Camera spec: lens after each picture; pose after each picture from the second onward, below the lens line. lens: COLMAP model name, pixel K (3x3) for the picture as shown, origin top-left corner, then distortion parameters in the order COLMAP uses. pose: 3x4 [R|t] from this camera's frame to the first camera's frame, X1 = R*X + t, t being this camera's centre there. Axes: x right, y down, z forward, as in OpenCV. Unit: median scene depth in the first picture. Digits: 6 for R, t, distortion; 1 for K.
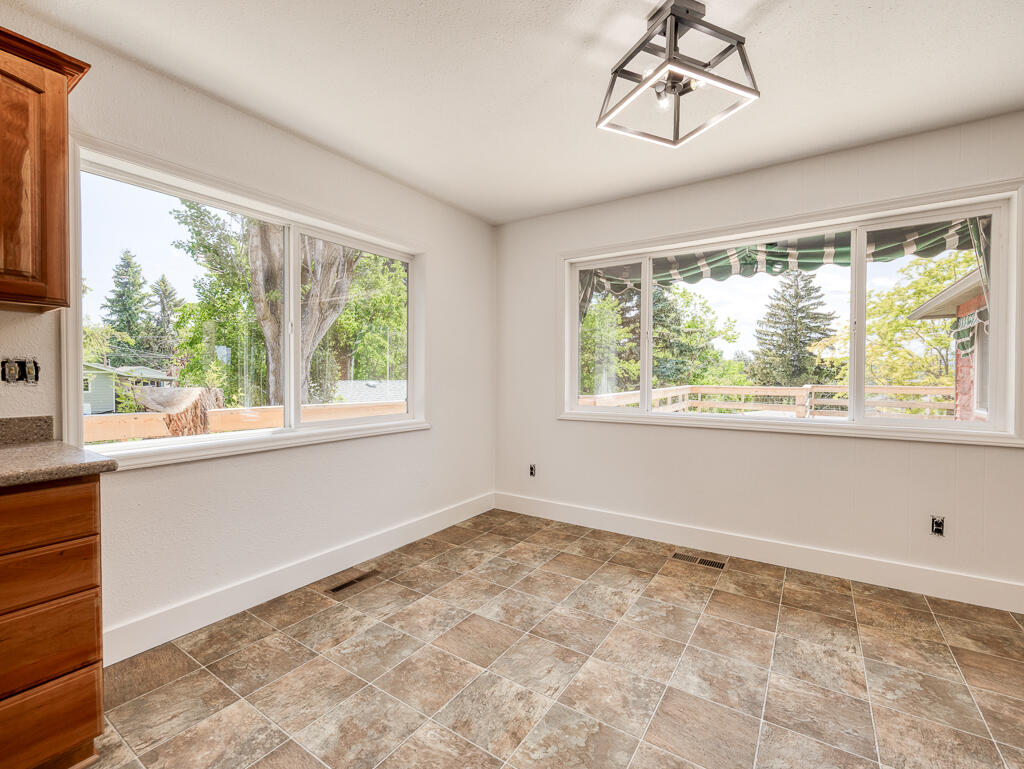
lens RADIAL K [[441.9, 0, 512.0], [0, 441.9, 384.5], [0, 0, 1]] dist [-0.004757, -0.000717]
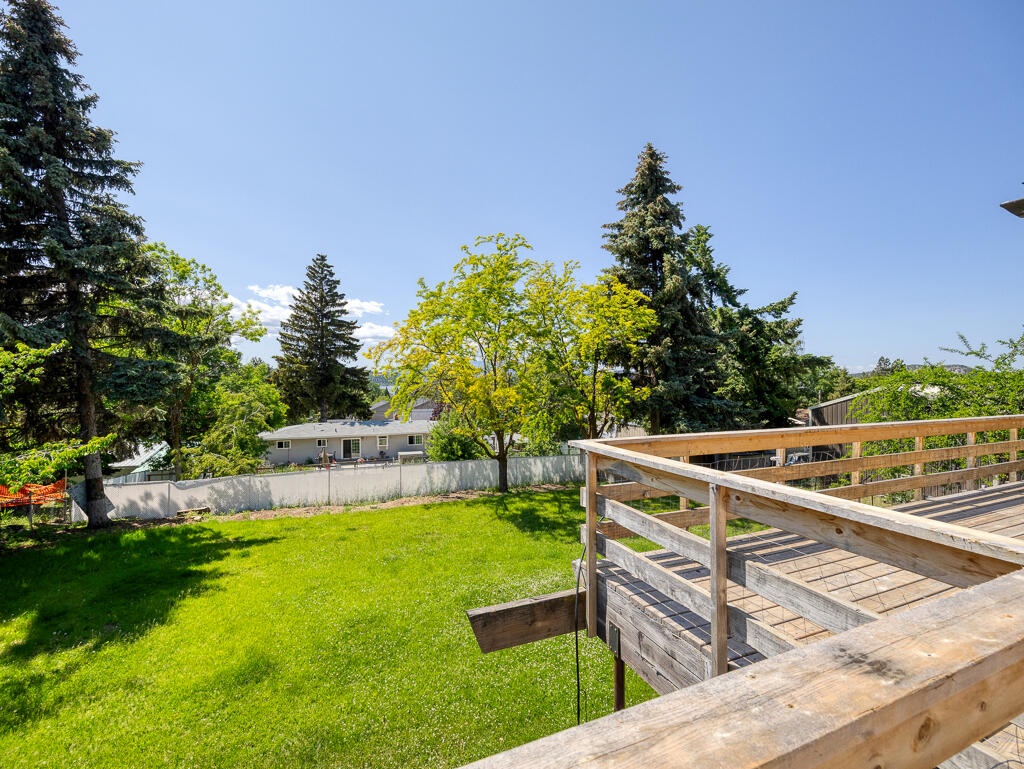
lens RADIAL K [[436.5, 0, 507.4], [0, 436.5, 387.5], [0, 0, 1]] dist [-0.001552, -0.000277]
pose [[0.540410, -0.014671, 0.841274, 0.099238], [0.024382, 0.999701, 0.001771, -0.009238], [-0.841048, 0.019555, 0.540607, 0.225047]]
